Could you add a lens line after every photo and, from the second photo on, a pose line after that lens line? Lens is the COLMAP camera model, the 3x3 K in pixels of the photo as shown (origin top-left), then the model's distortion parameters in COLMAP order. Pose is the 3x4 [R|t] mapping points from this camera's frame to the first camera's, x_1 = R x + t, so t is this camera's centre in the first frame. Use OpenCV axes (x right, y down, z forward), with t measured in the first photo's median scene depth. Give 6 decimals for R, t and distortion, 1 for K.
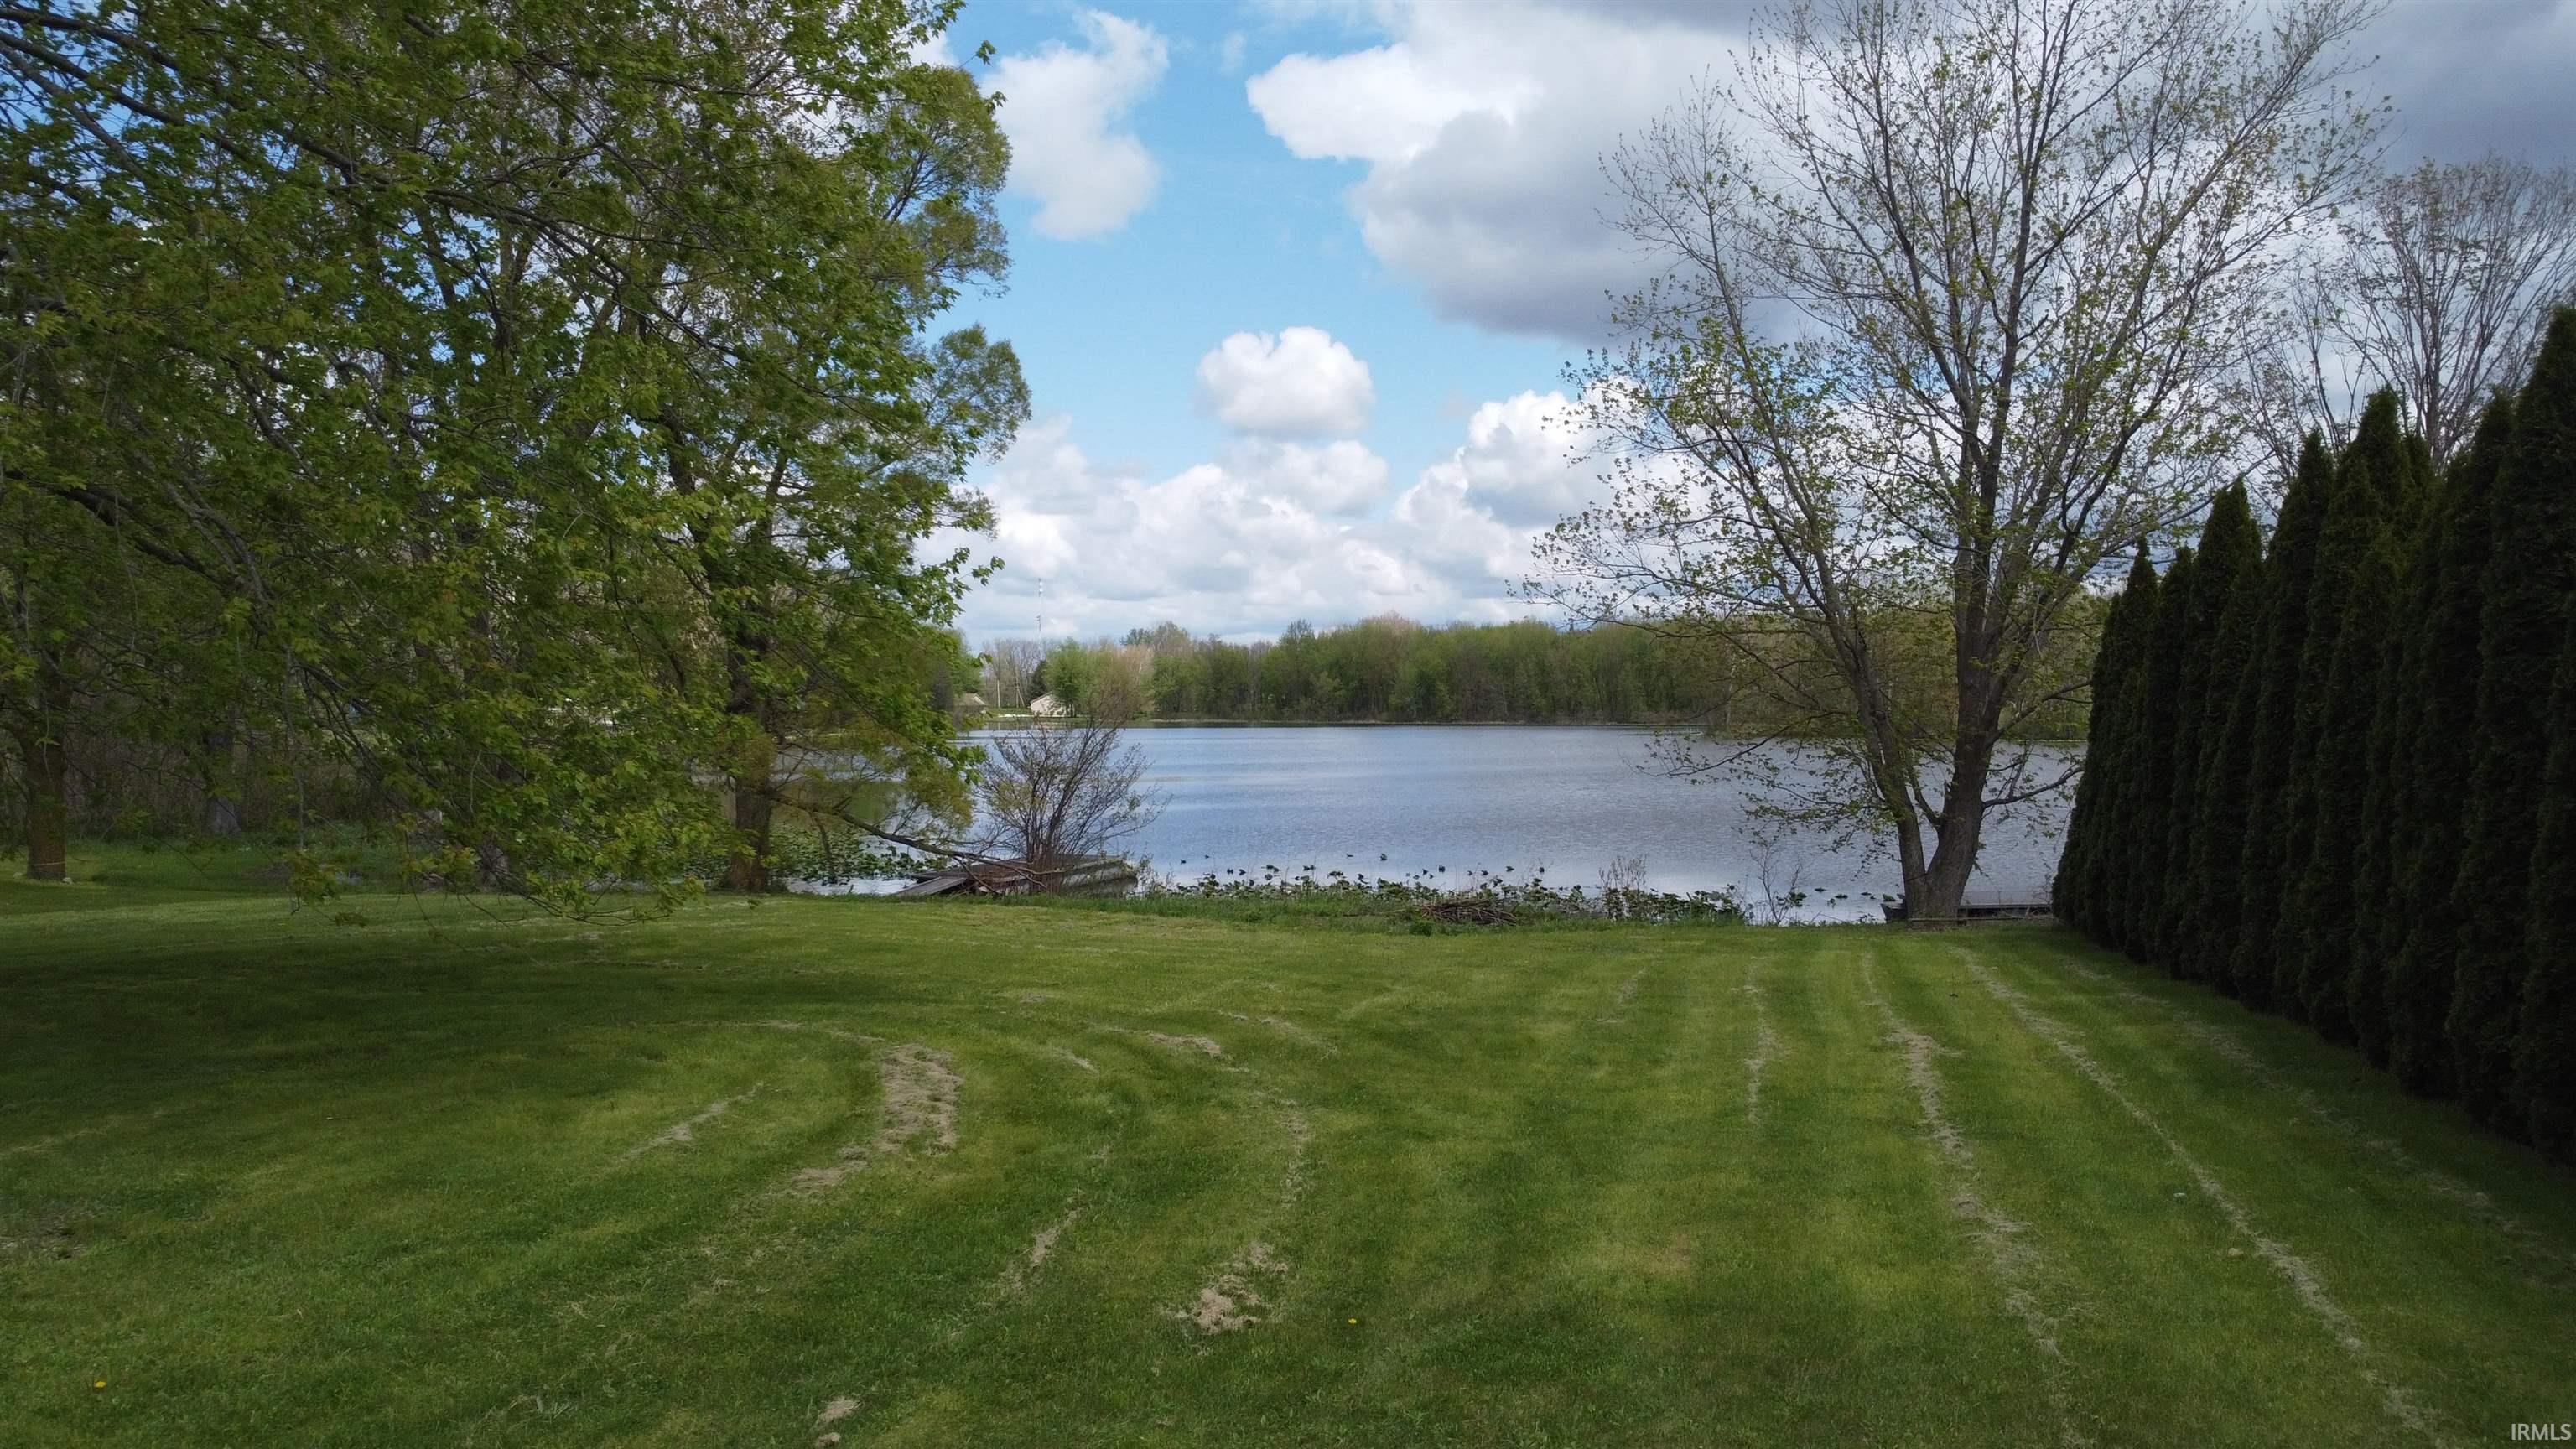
lens RADIAL K [[1958.8, 0, 1276.6], [0, 1958.8, 727.7], [0, 0, 1]] dist [-0.000863, -0.005322]
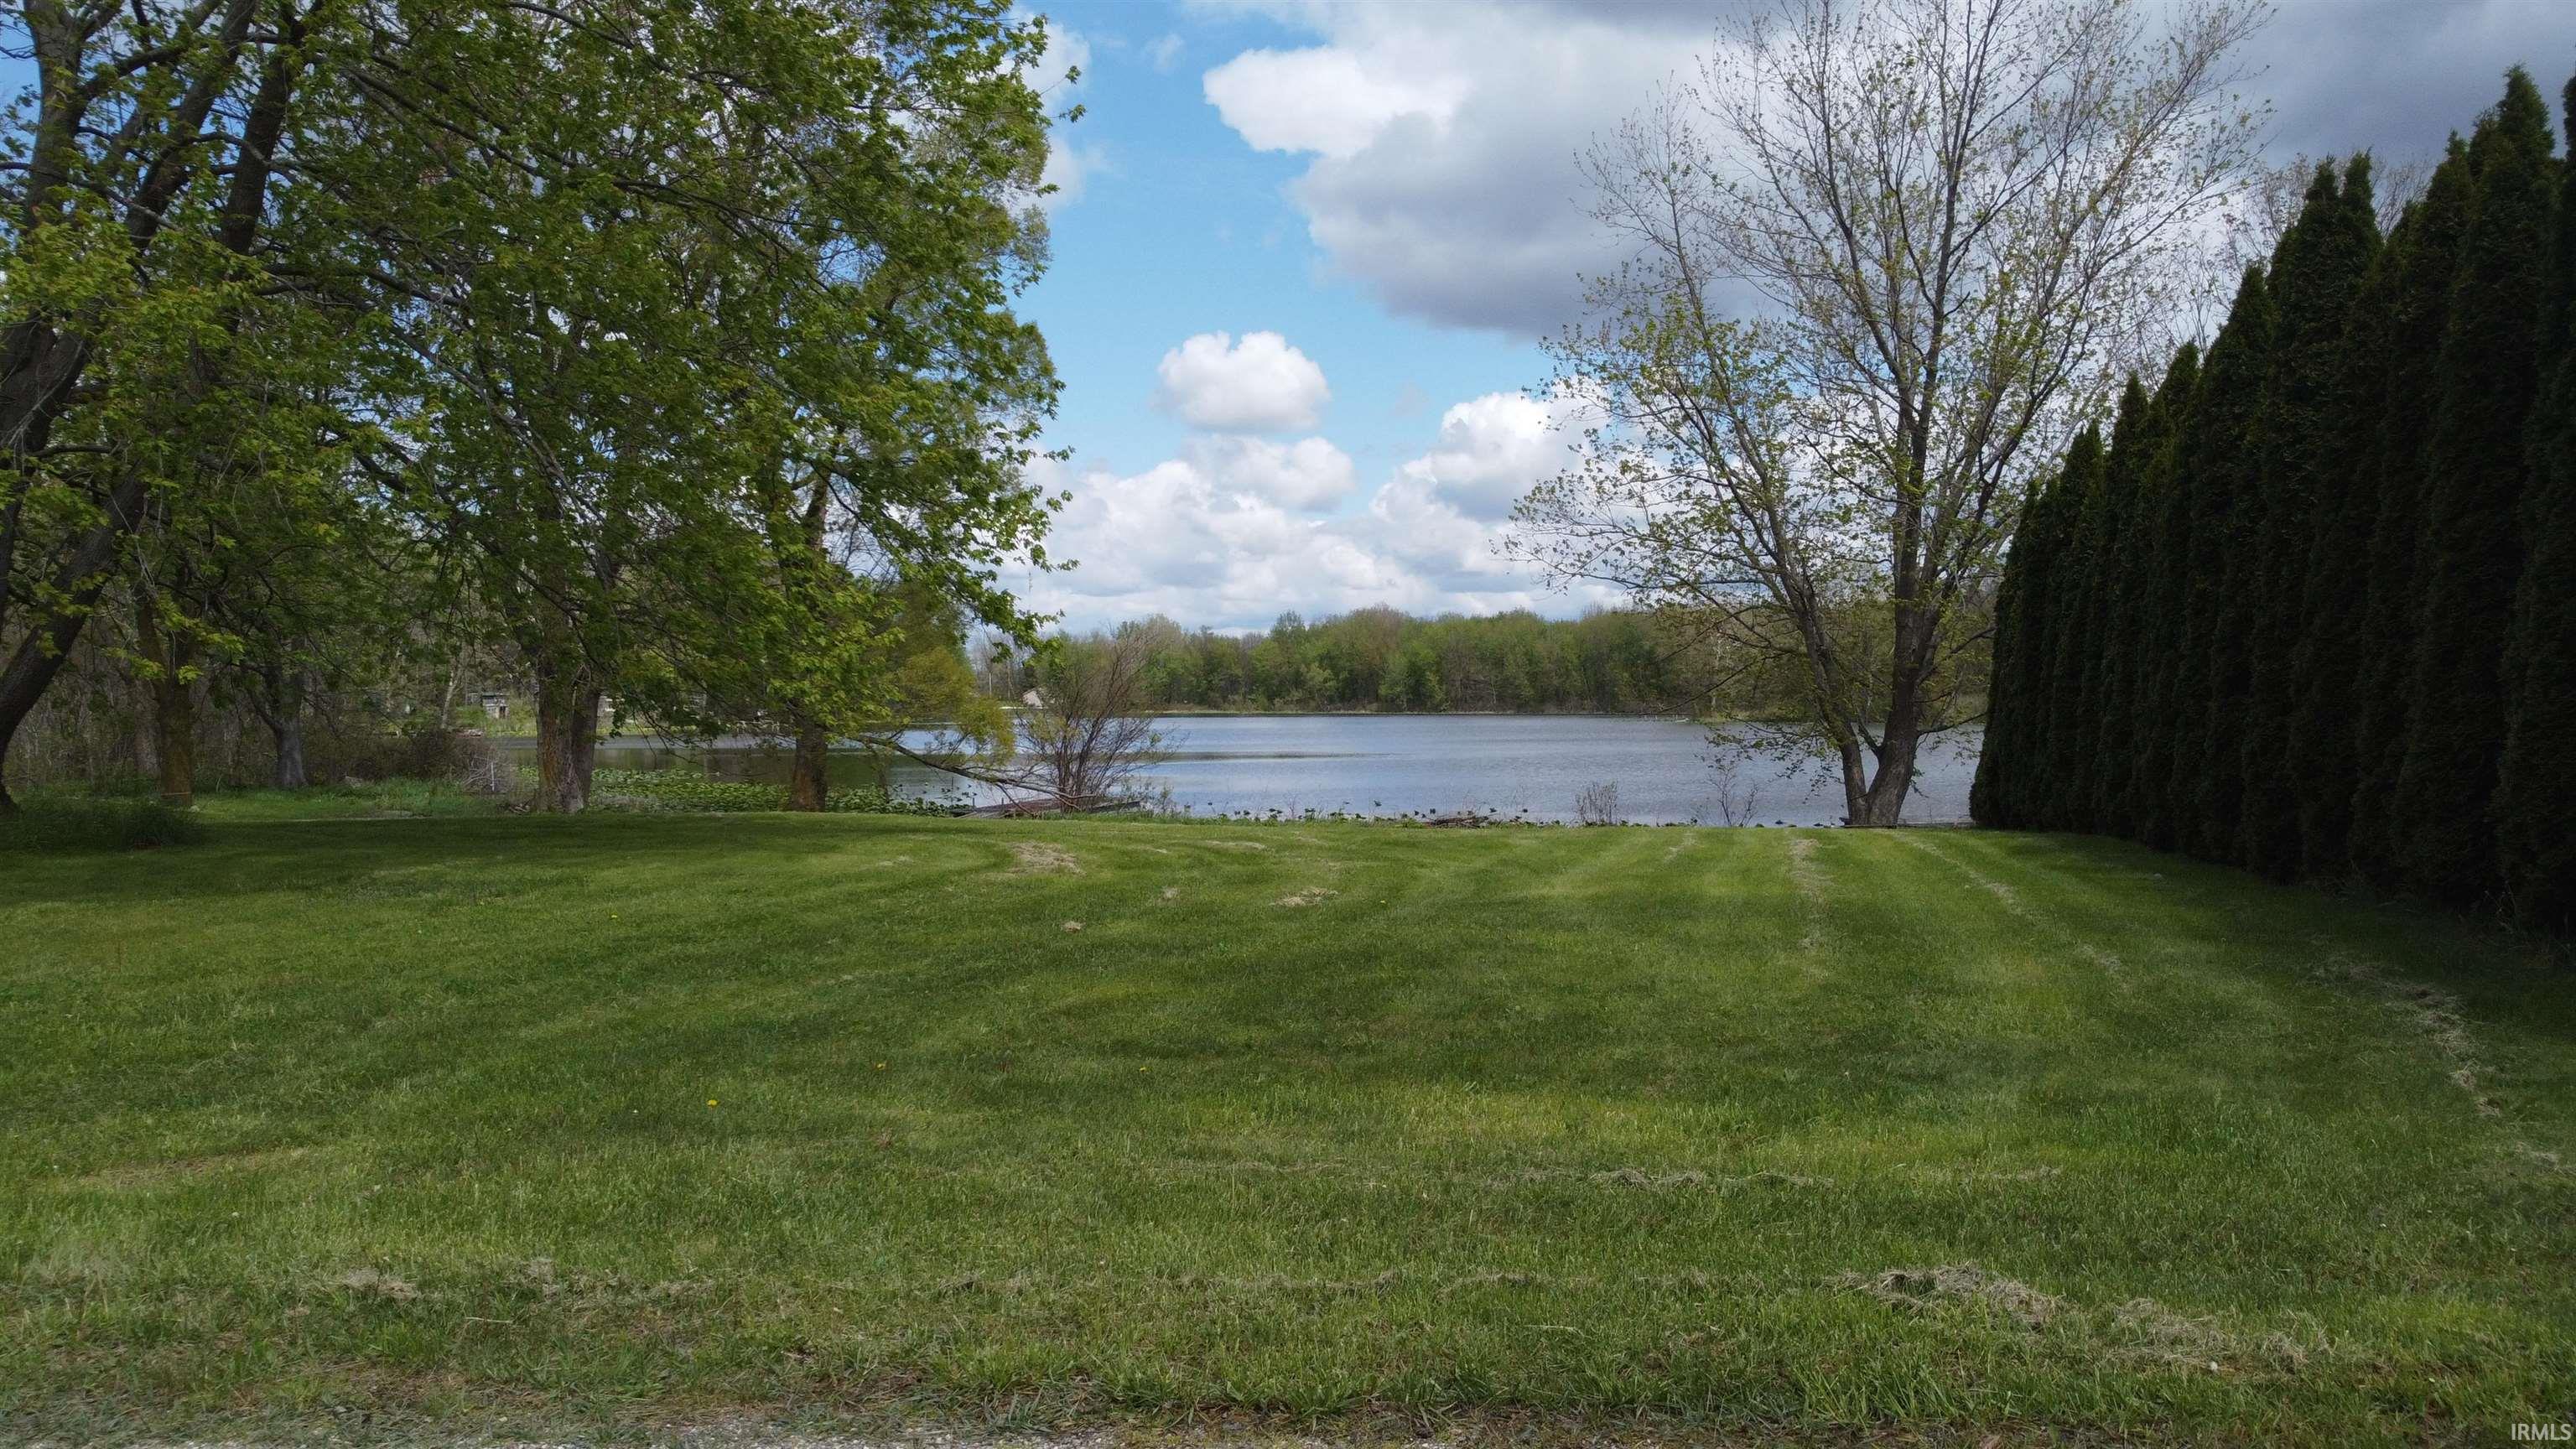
lens RADIAL K [[1958.8, 0, 1280.2], [0, 1958.8, 742.2], [0, 0, 1]] dist [-0.000863, -0.005322]
pose [[0.999968, -0.003635, 0.007060, -0.011583], [0.003565, 0.999945, 0.009834, 0.032952], [-0.007095, -0.009808, 0.999927, -0.118940]]
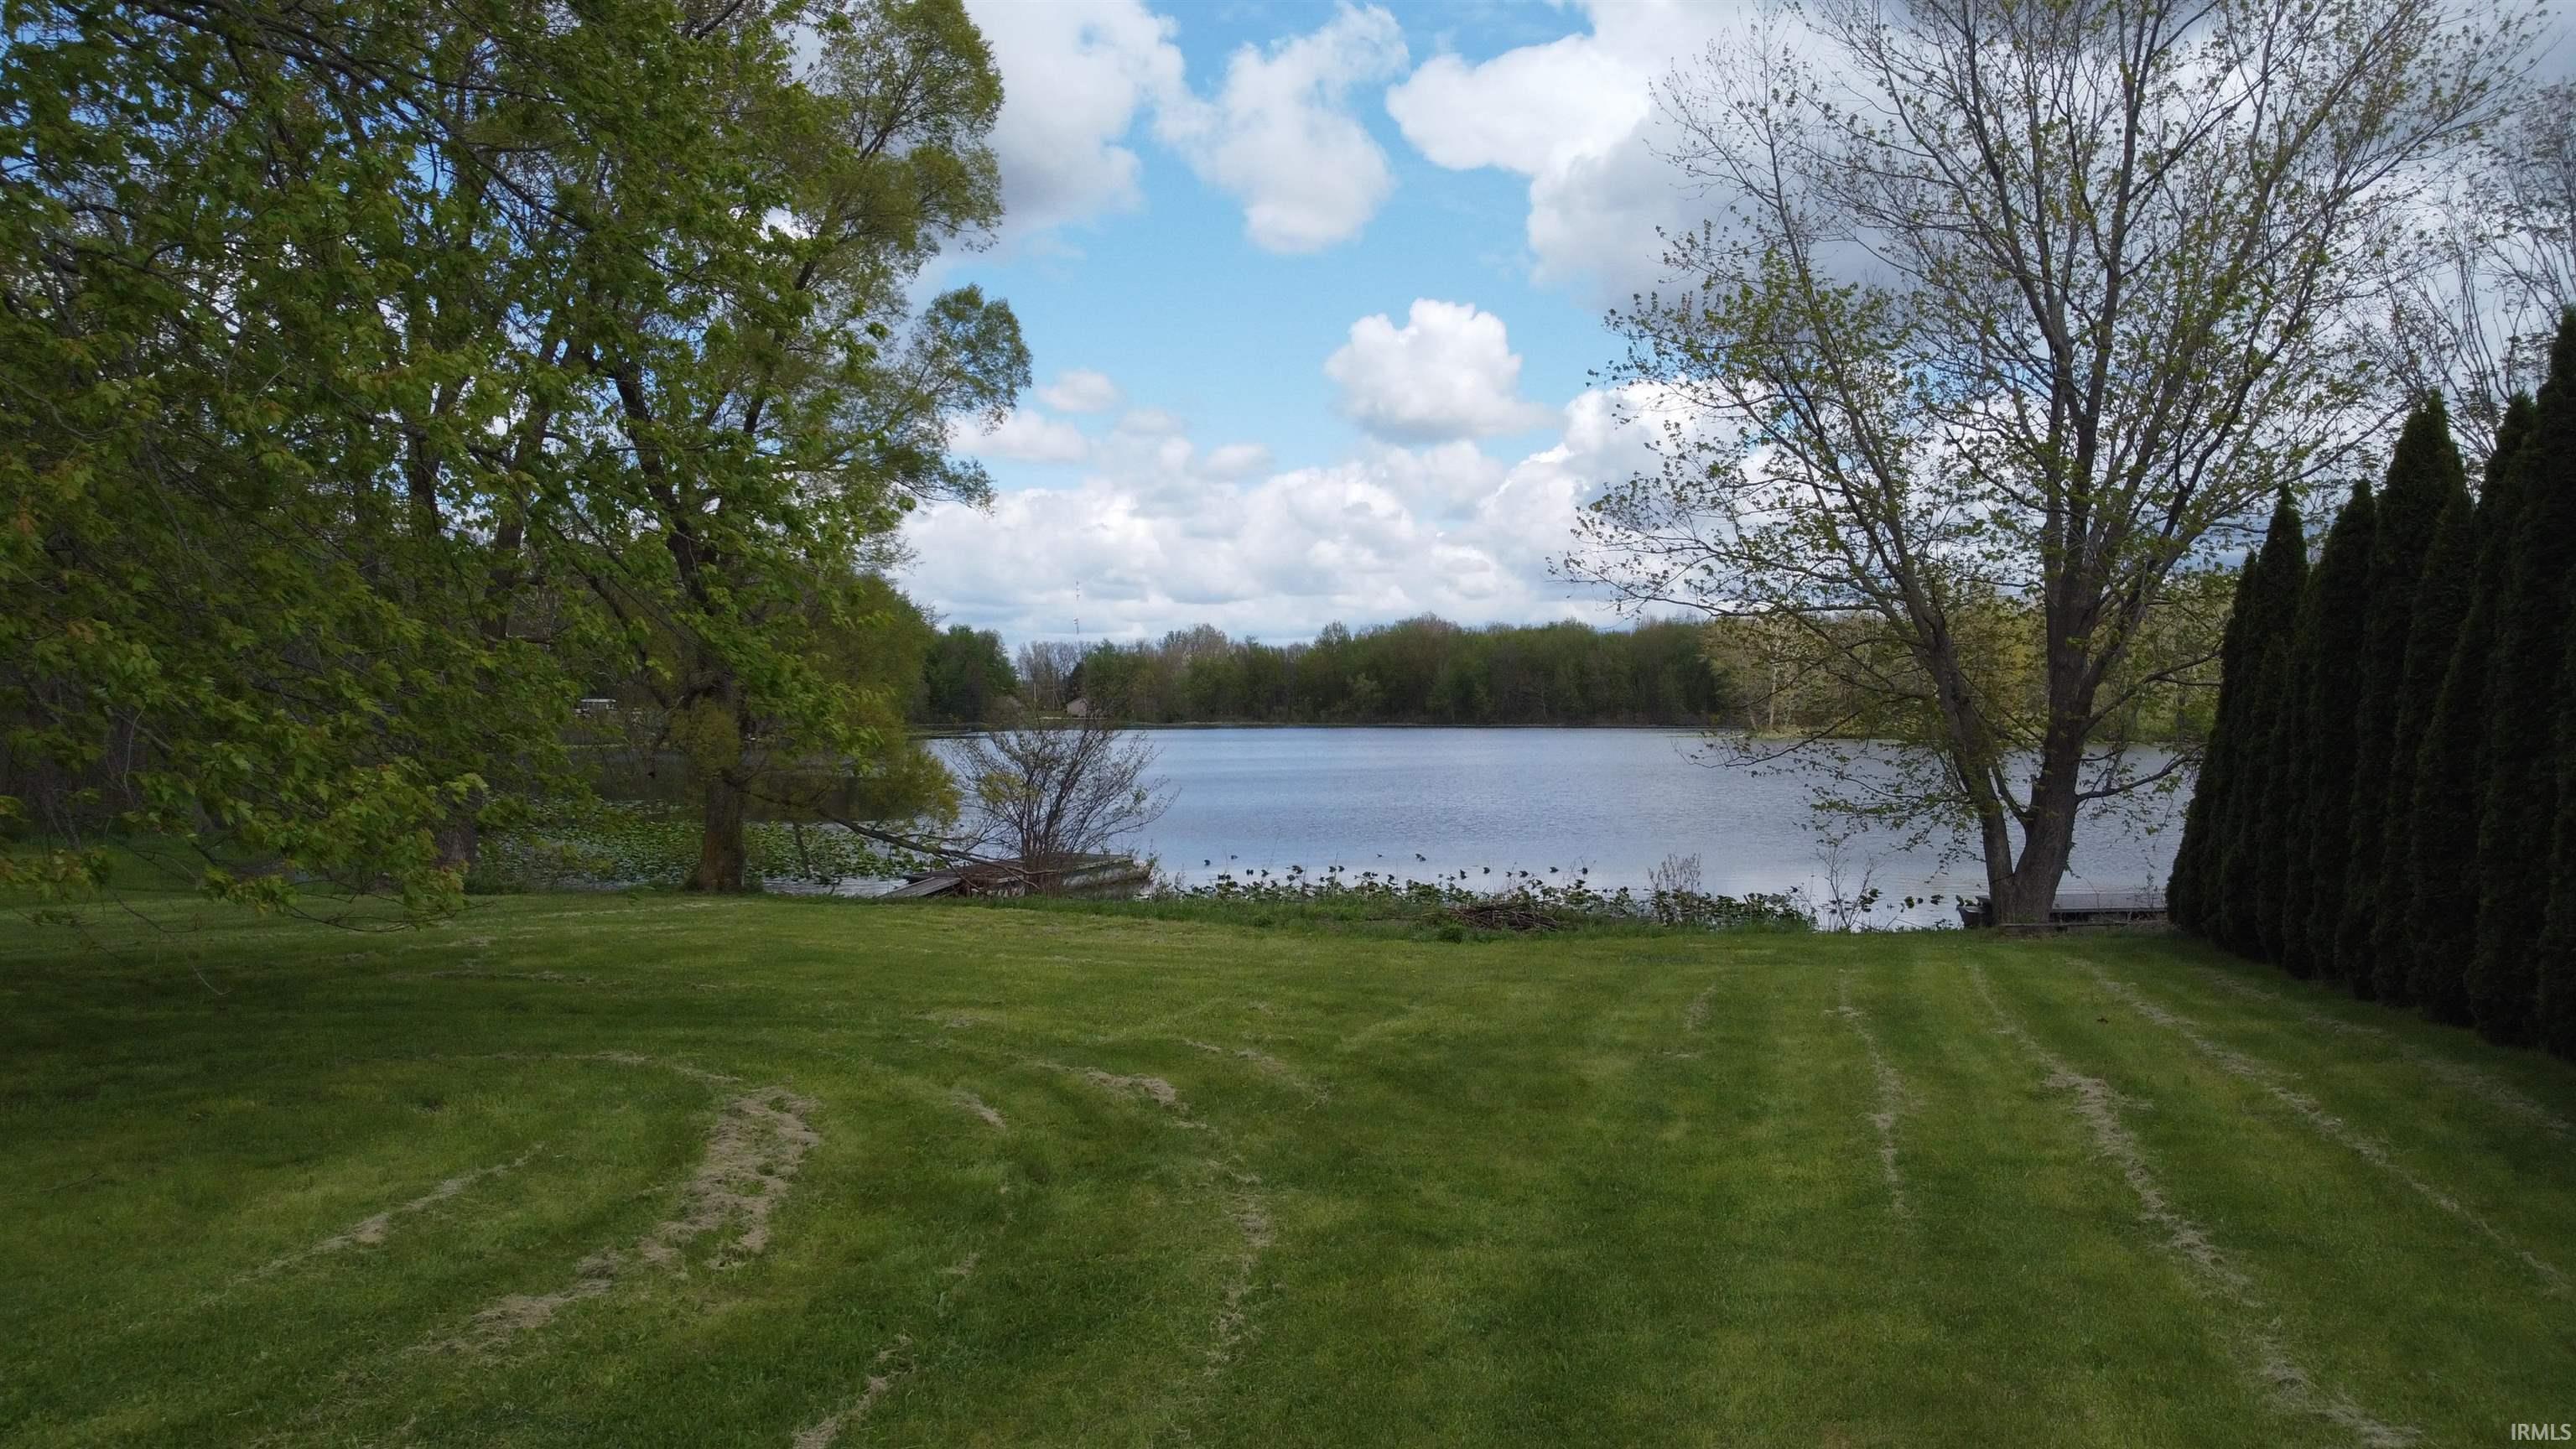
lens RADIAL K [[1958.8, 0, 1276.5], [0, 1958.8, 723.6], [0, 0, 1]] dist [-0.000863, -0.005322]
pose [[0.999812, 0.000051, -0.019388, 0.010265], [-0.000128, 0.999992, -0.003988, 0.008789], [0.019387, 0.003989, 0.999804, 0.093750]]
